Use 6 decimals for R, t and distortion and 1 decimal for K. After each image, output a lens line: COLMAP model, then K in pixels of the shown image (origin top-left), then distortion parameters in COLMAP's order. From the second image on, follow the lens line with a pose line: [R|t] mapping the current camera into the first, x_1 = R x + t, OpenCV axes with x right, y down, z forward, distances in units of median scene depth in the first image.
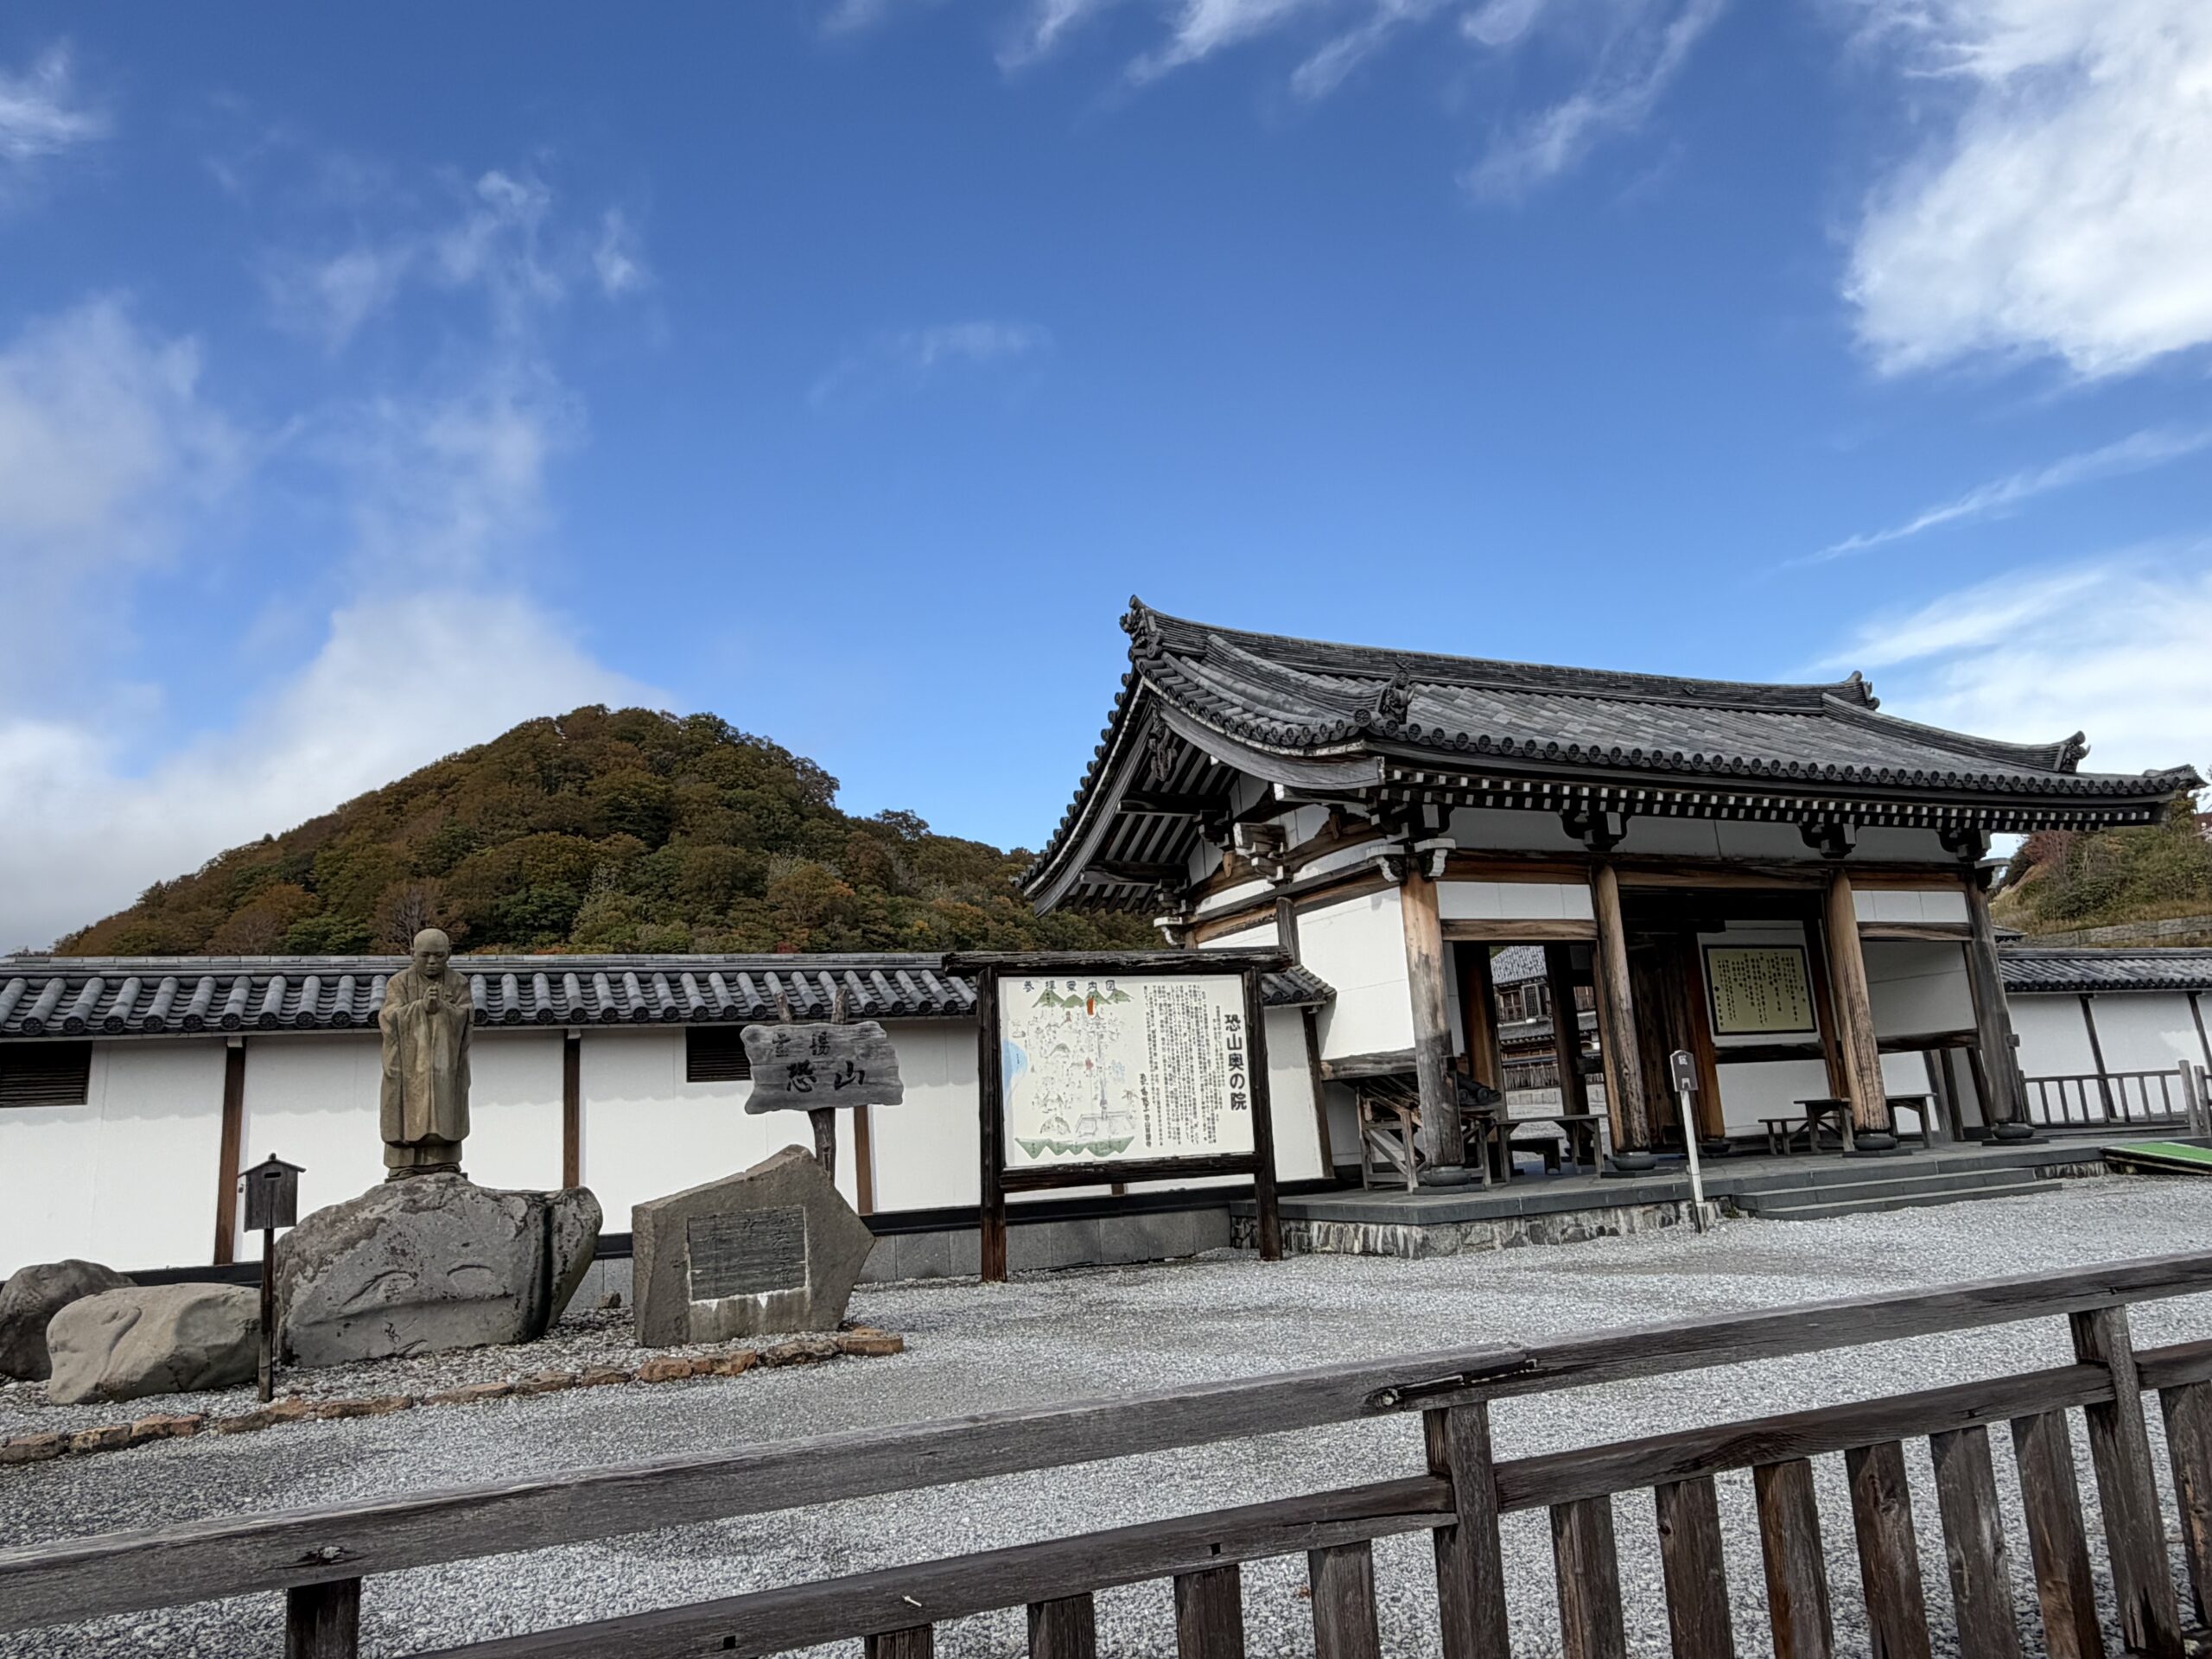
lens RADIAL K [[1506.1, 0, 1095.4], [0, 1506.1, 836.3], [0, 0, 1]] dist [0.005172, -0.004659]
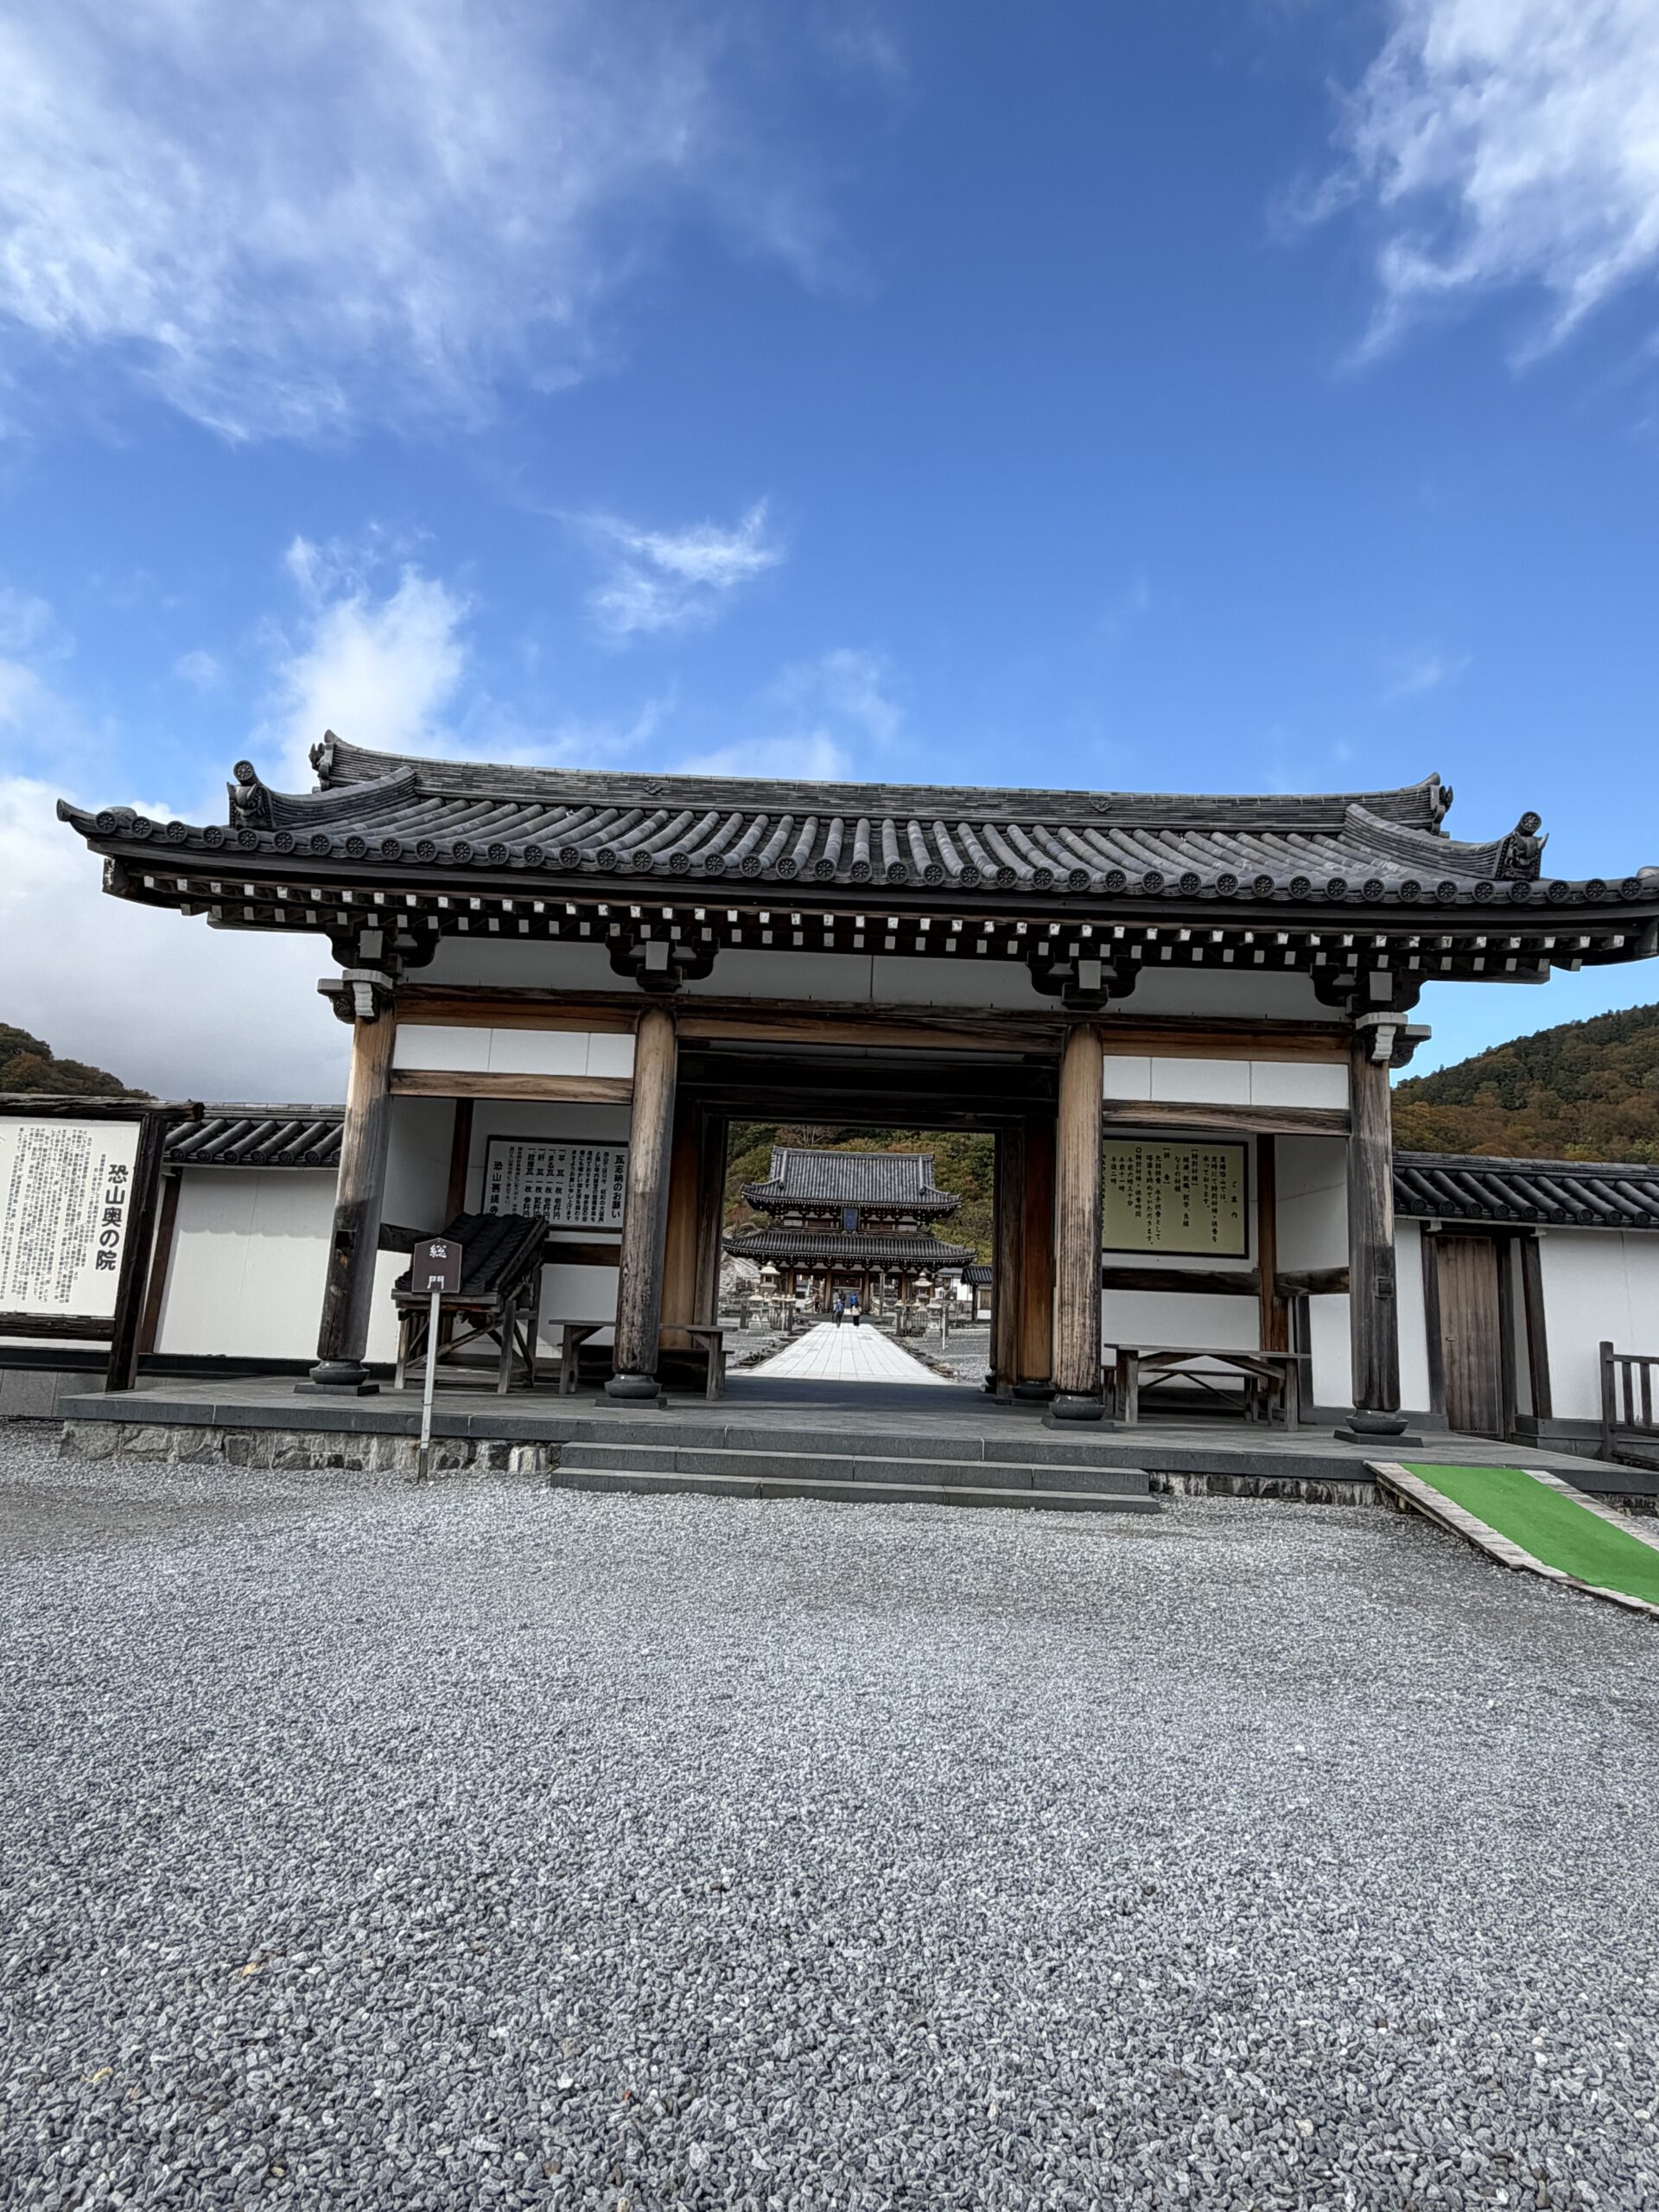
lens RADIAL K [[1276.2, 0, 828.9], [0, 1276.2, 1105.3], [0, 0, 1]] dist [-0.001057, 0.000491]
pose [[0.901124, 0.029738, -0.432541, 0.726626], [-0.013988, 0.999120, 0.039548, 0.042137], [0.433337, -0.029588, 0.900746, 0.450405]]
